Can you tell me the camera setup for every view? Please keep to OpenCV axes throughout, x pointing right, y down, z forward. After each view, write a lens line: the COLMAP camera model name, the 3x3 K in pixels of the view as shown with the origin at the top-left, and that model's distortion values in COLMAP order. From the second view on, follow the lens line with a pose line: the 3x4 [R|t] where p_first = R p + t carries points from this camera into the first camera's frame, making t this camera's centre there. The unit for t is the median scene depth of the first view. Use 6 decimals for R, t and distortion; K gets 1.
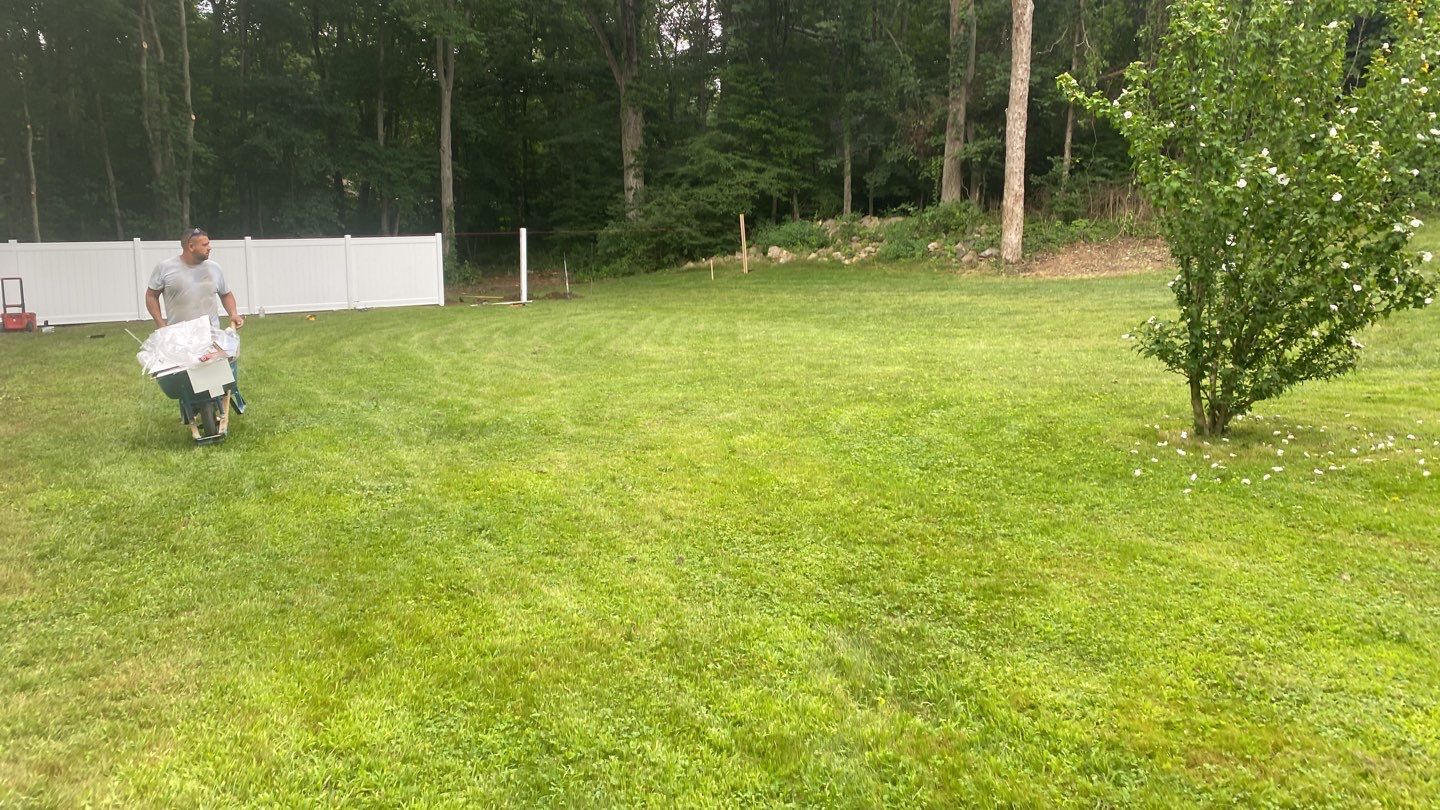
lens RADIAL K [[1090.3, 0, 723.5], [0, 1090.3, 392.8], [0, 0, 1]] dist [0.119885, -0.192864]
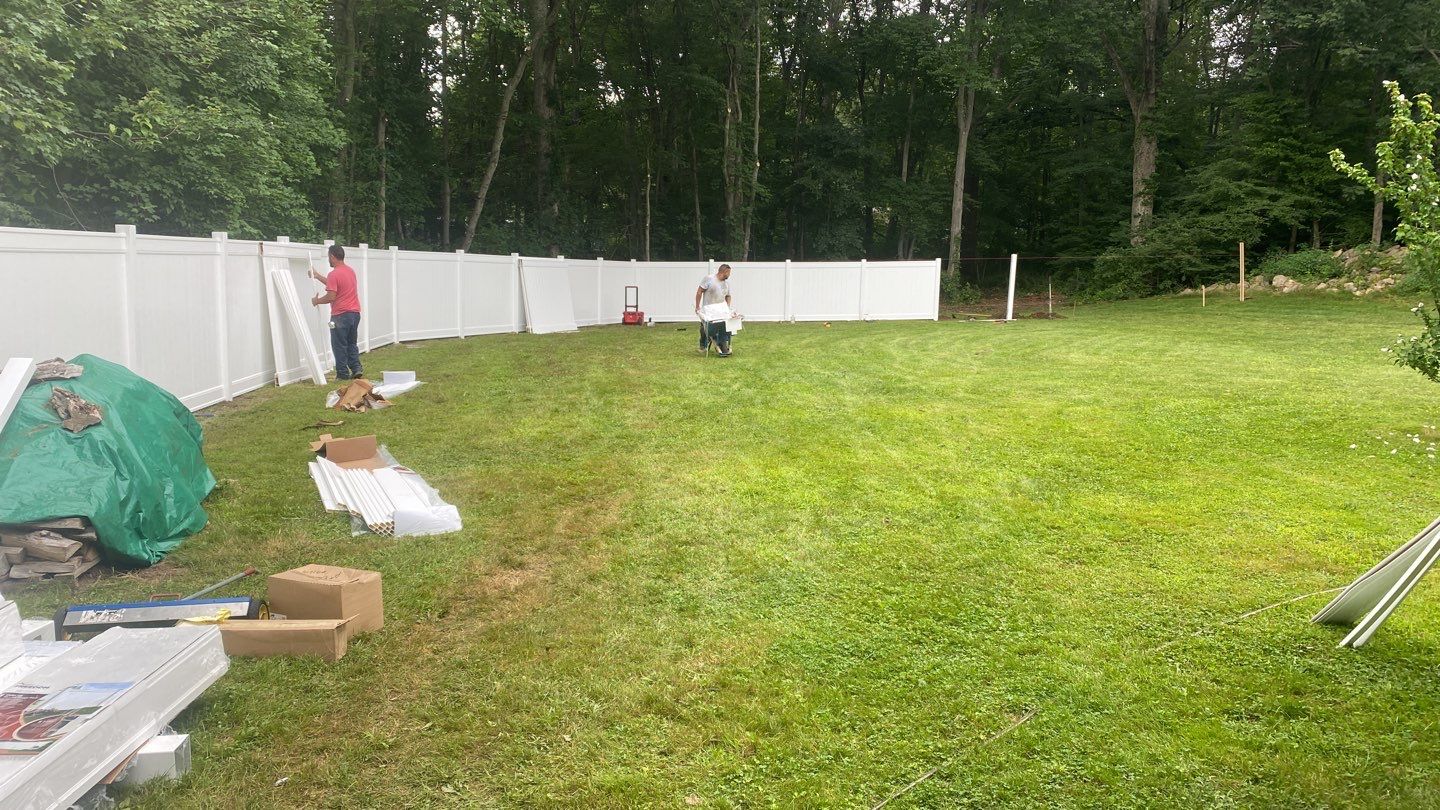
lens RADIAL K [[1095.8, 0, 713.9], [0, 1095.8, 402.3], [0, 0, 1]] dist [0.066127, -0.115838]
pose [[0.887351, 0.077409, -0.454551, 0.052809], [-0.083087, 0.996514, 0.007506, 0.013250], [0.453548, 0.031107, 0.890689, -0.102483]]
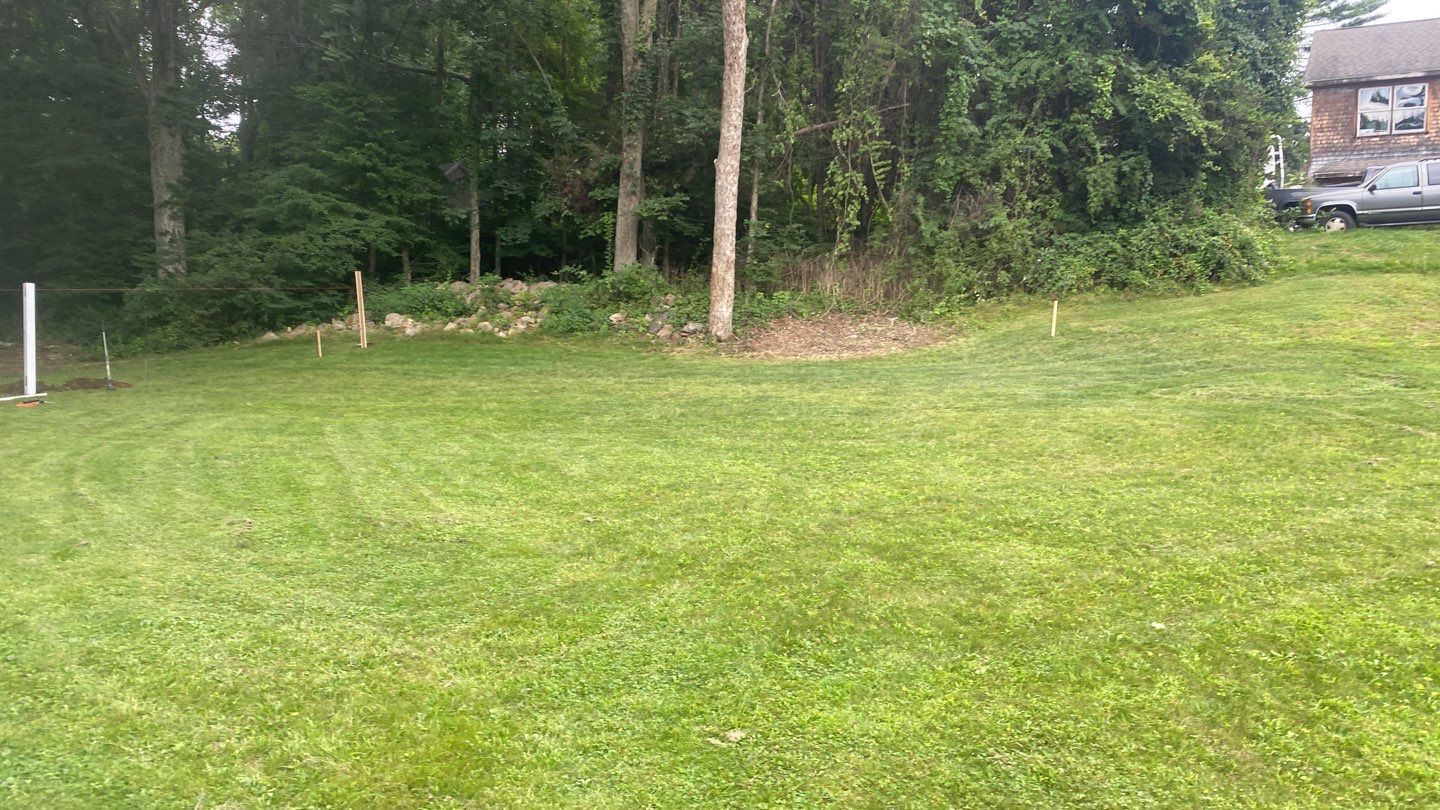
lens RADIAL K [[1091.4, 0, 776.5], [0, 1091.4, 407.2], [0, 0, 1]] dist [-0.012553, -0.006711]
pose [[0.886852, -0.023153, 0.461473, -0.068679], [0.044503, 0.998381, -0.035433, -0.026382], [-0.459905, 0.051961, 0.886446, 0.180880]]
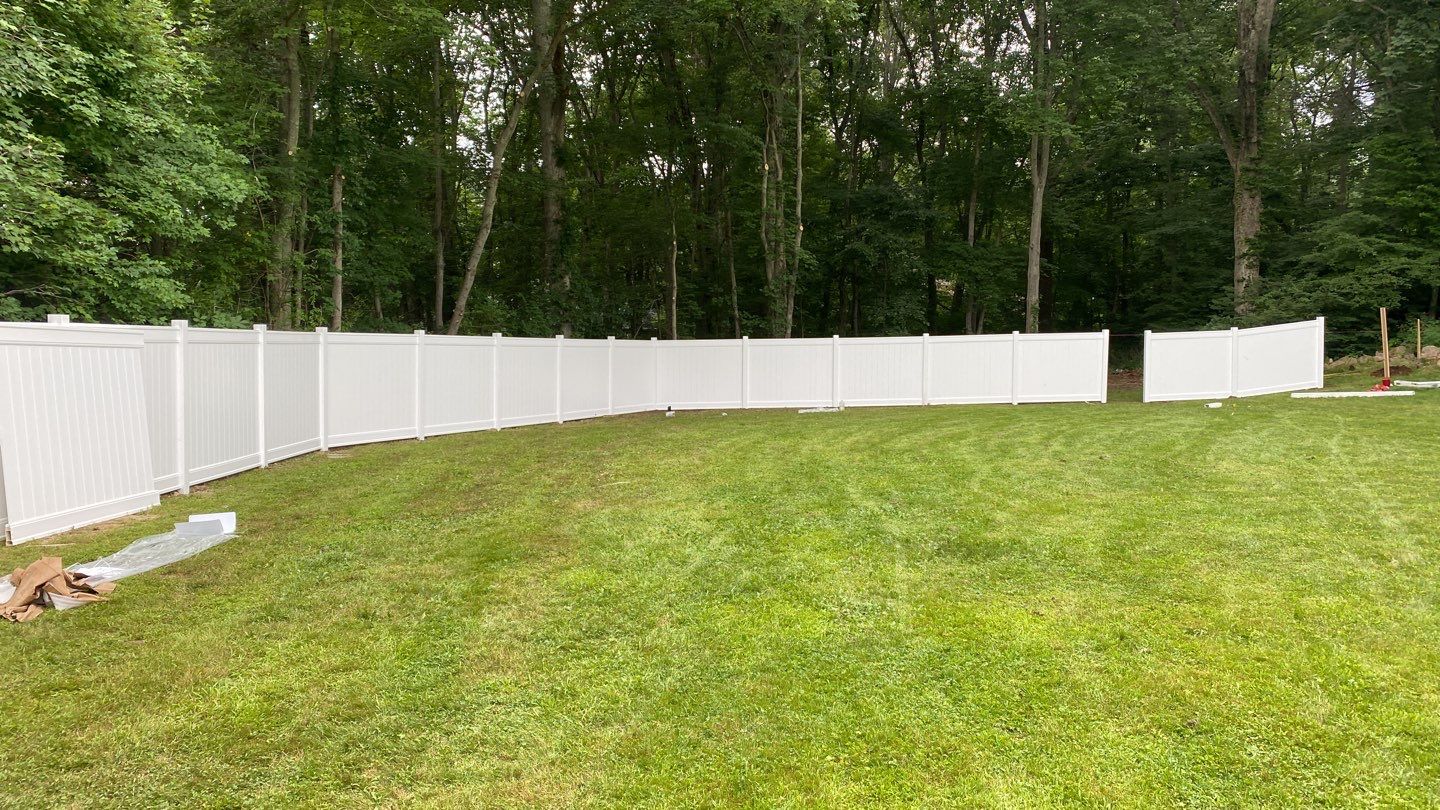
lens RADIAL K [[1097.5, 0, 699.9], [0, 1097.5, 406.6], [0, 0, 1]] dist [0.002783, -0.008546]
pose [[0.853180, 0.037244, -0.520285, 0.008513], [-0.075675, 0.995733, -0.052816, -0.004032], [0.516098, 0.084434, 0.852358, 0.022525]]
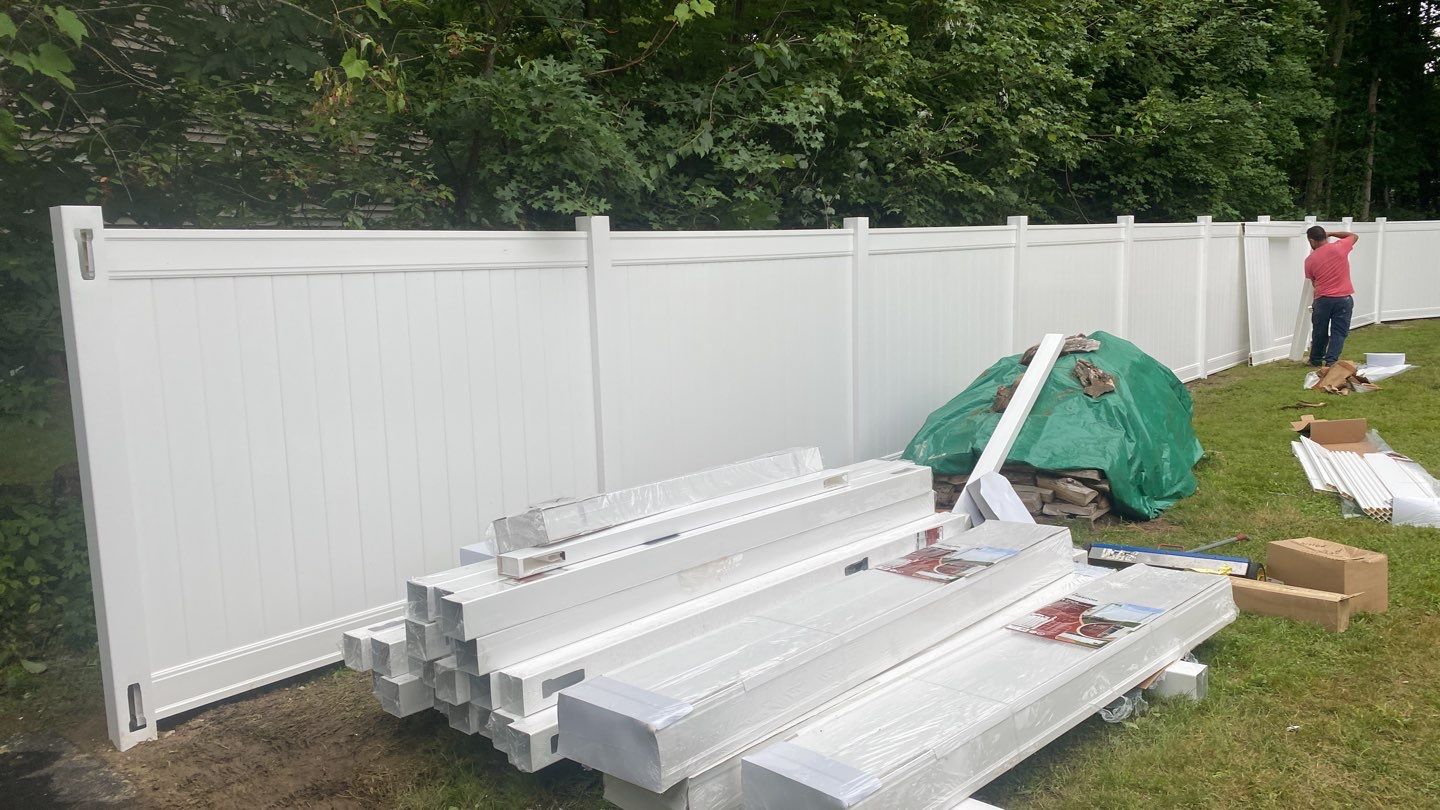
lens RADIAL K [[1083.9, 0, 718.4], [0, 1083.9, 407.7], [0, 0, 1]] dist [0.037341, -0.063257]
pose [[0.277063, 0.126390, -0.952503, 0.056504], [-0.090776, 0.990320, 0.105003, 0.014490], [0.956554, 0.057372, 0.285854, -0.114856]]
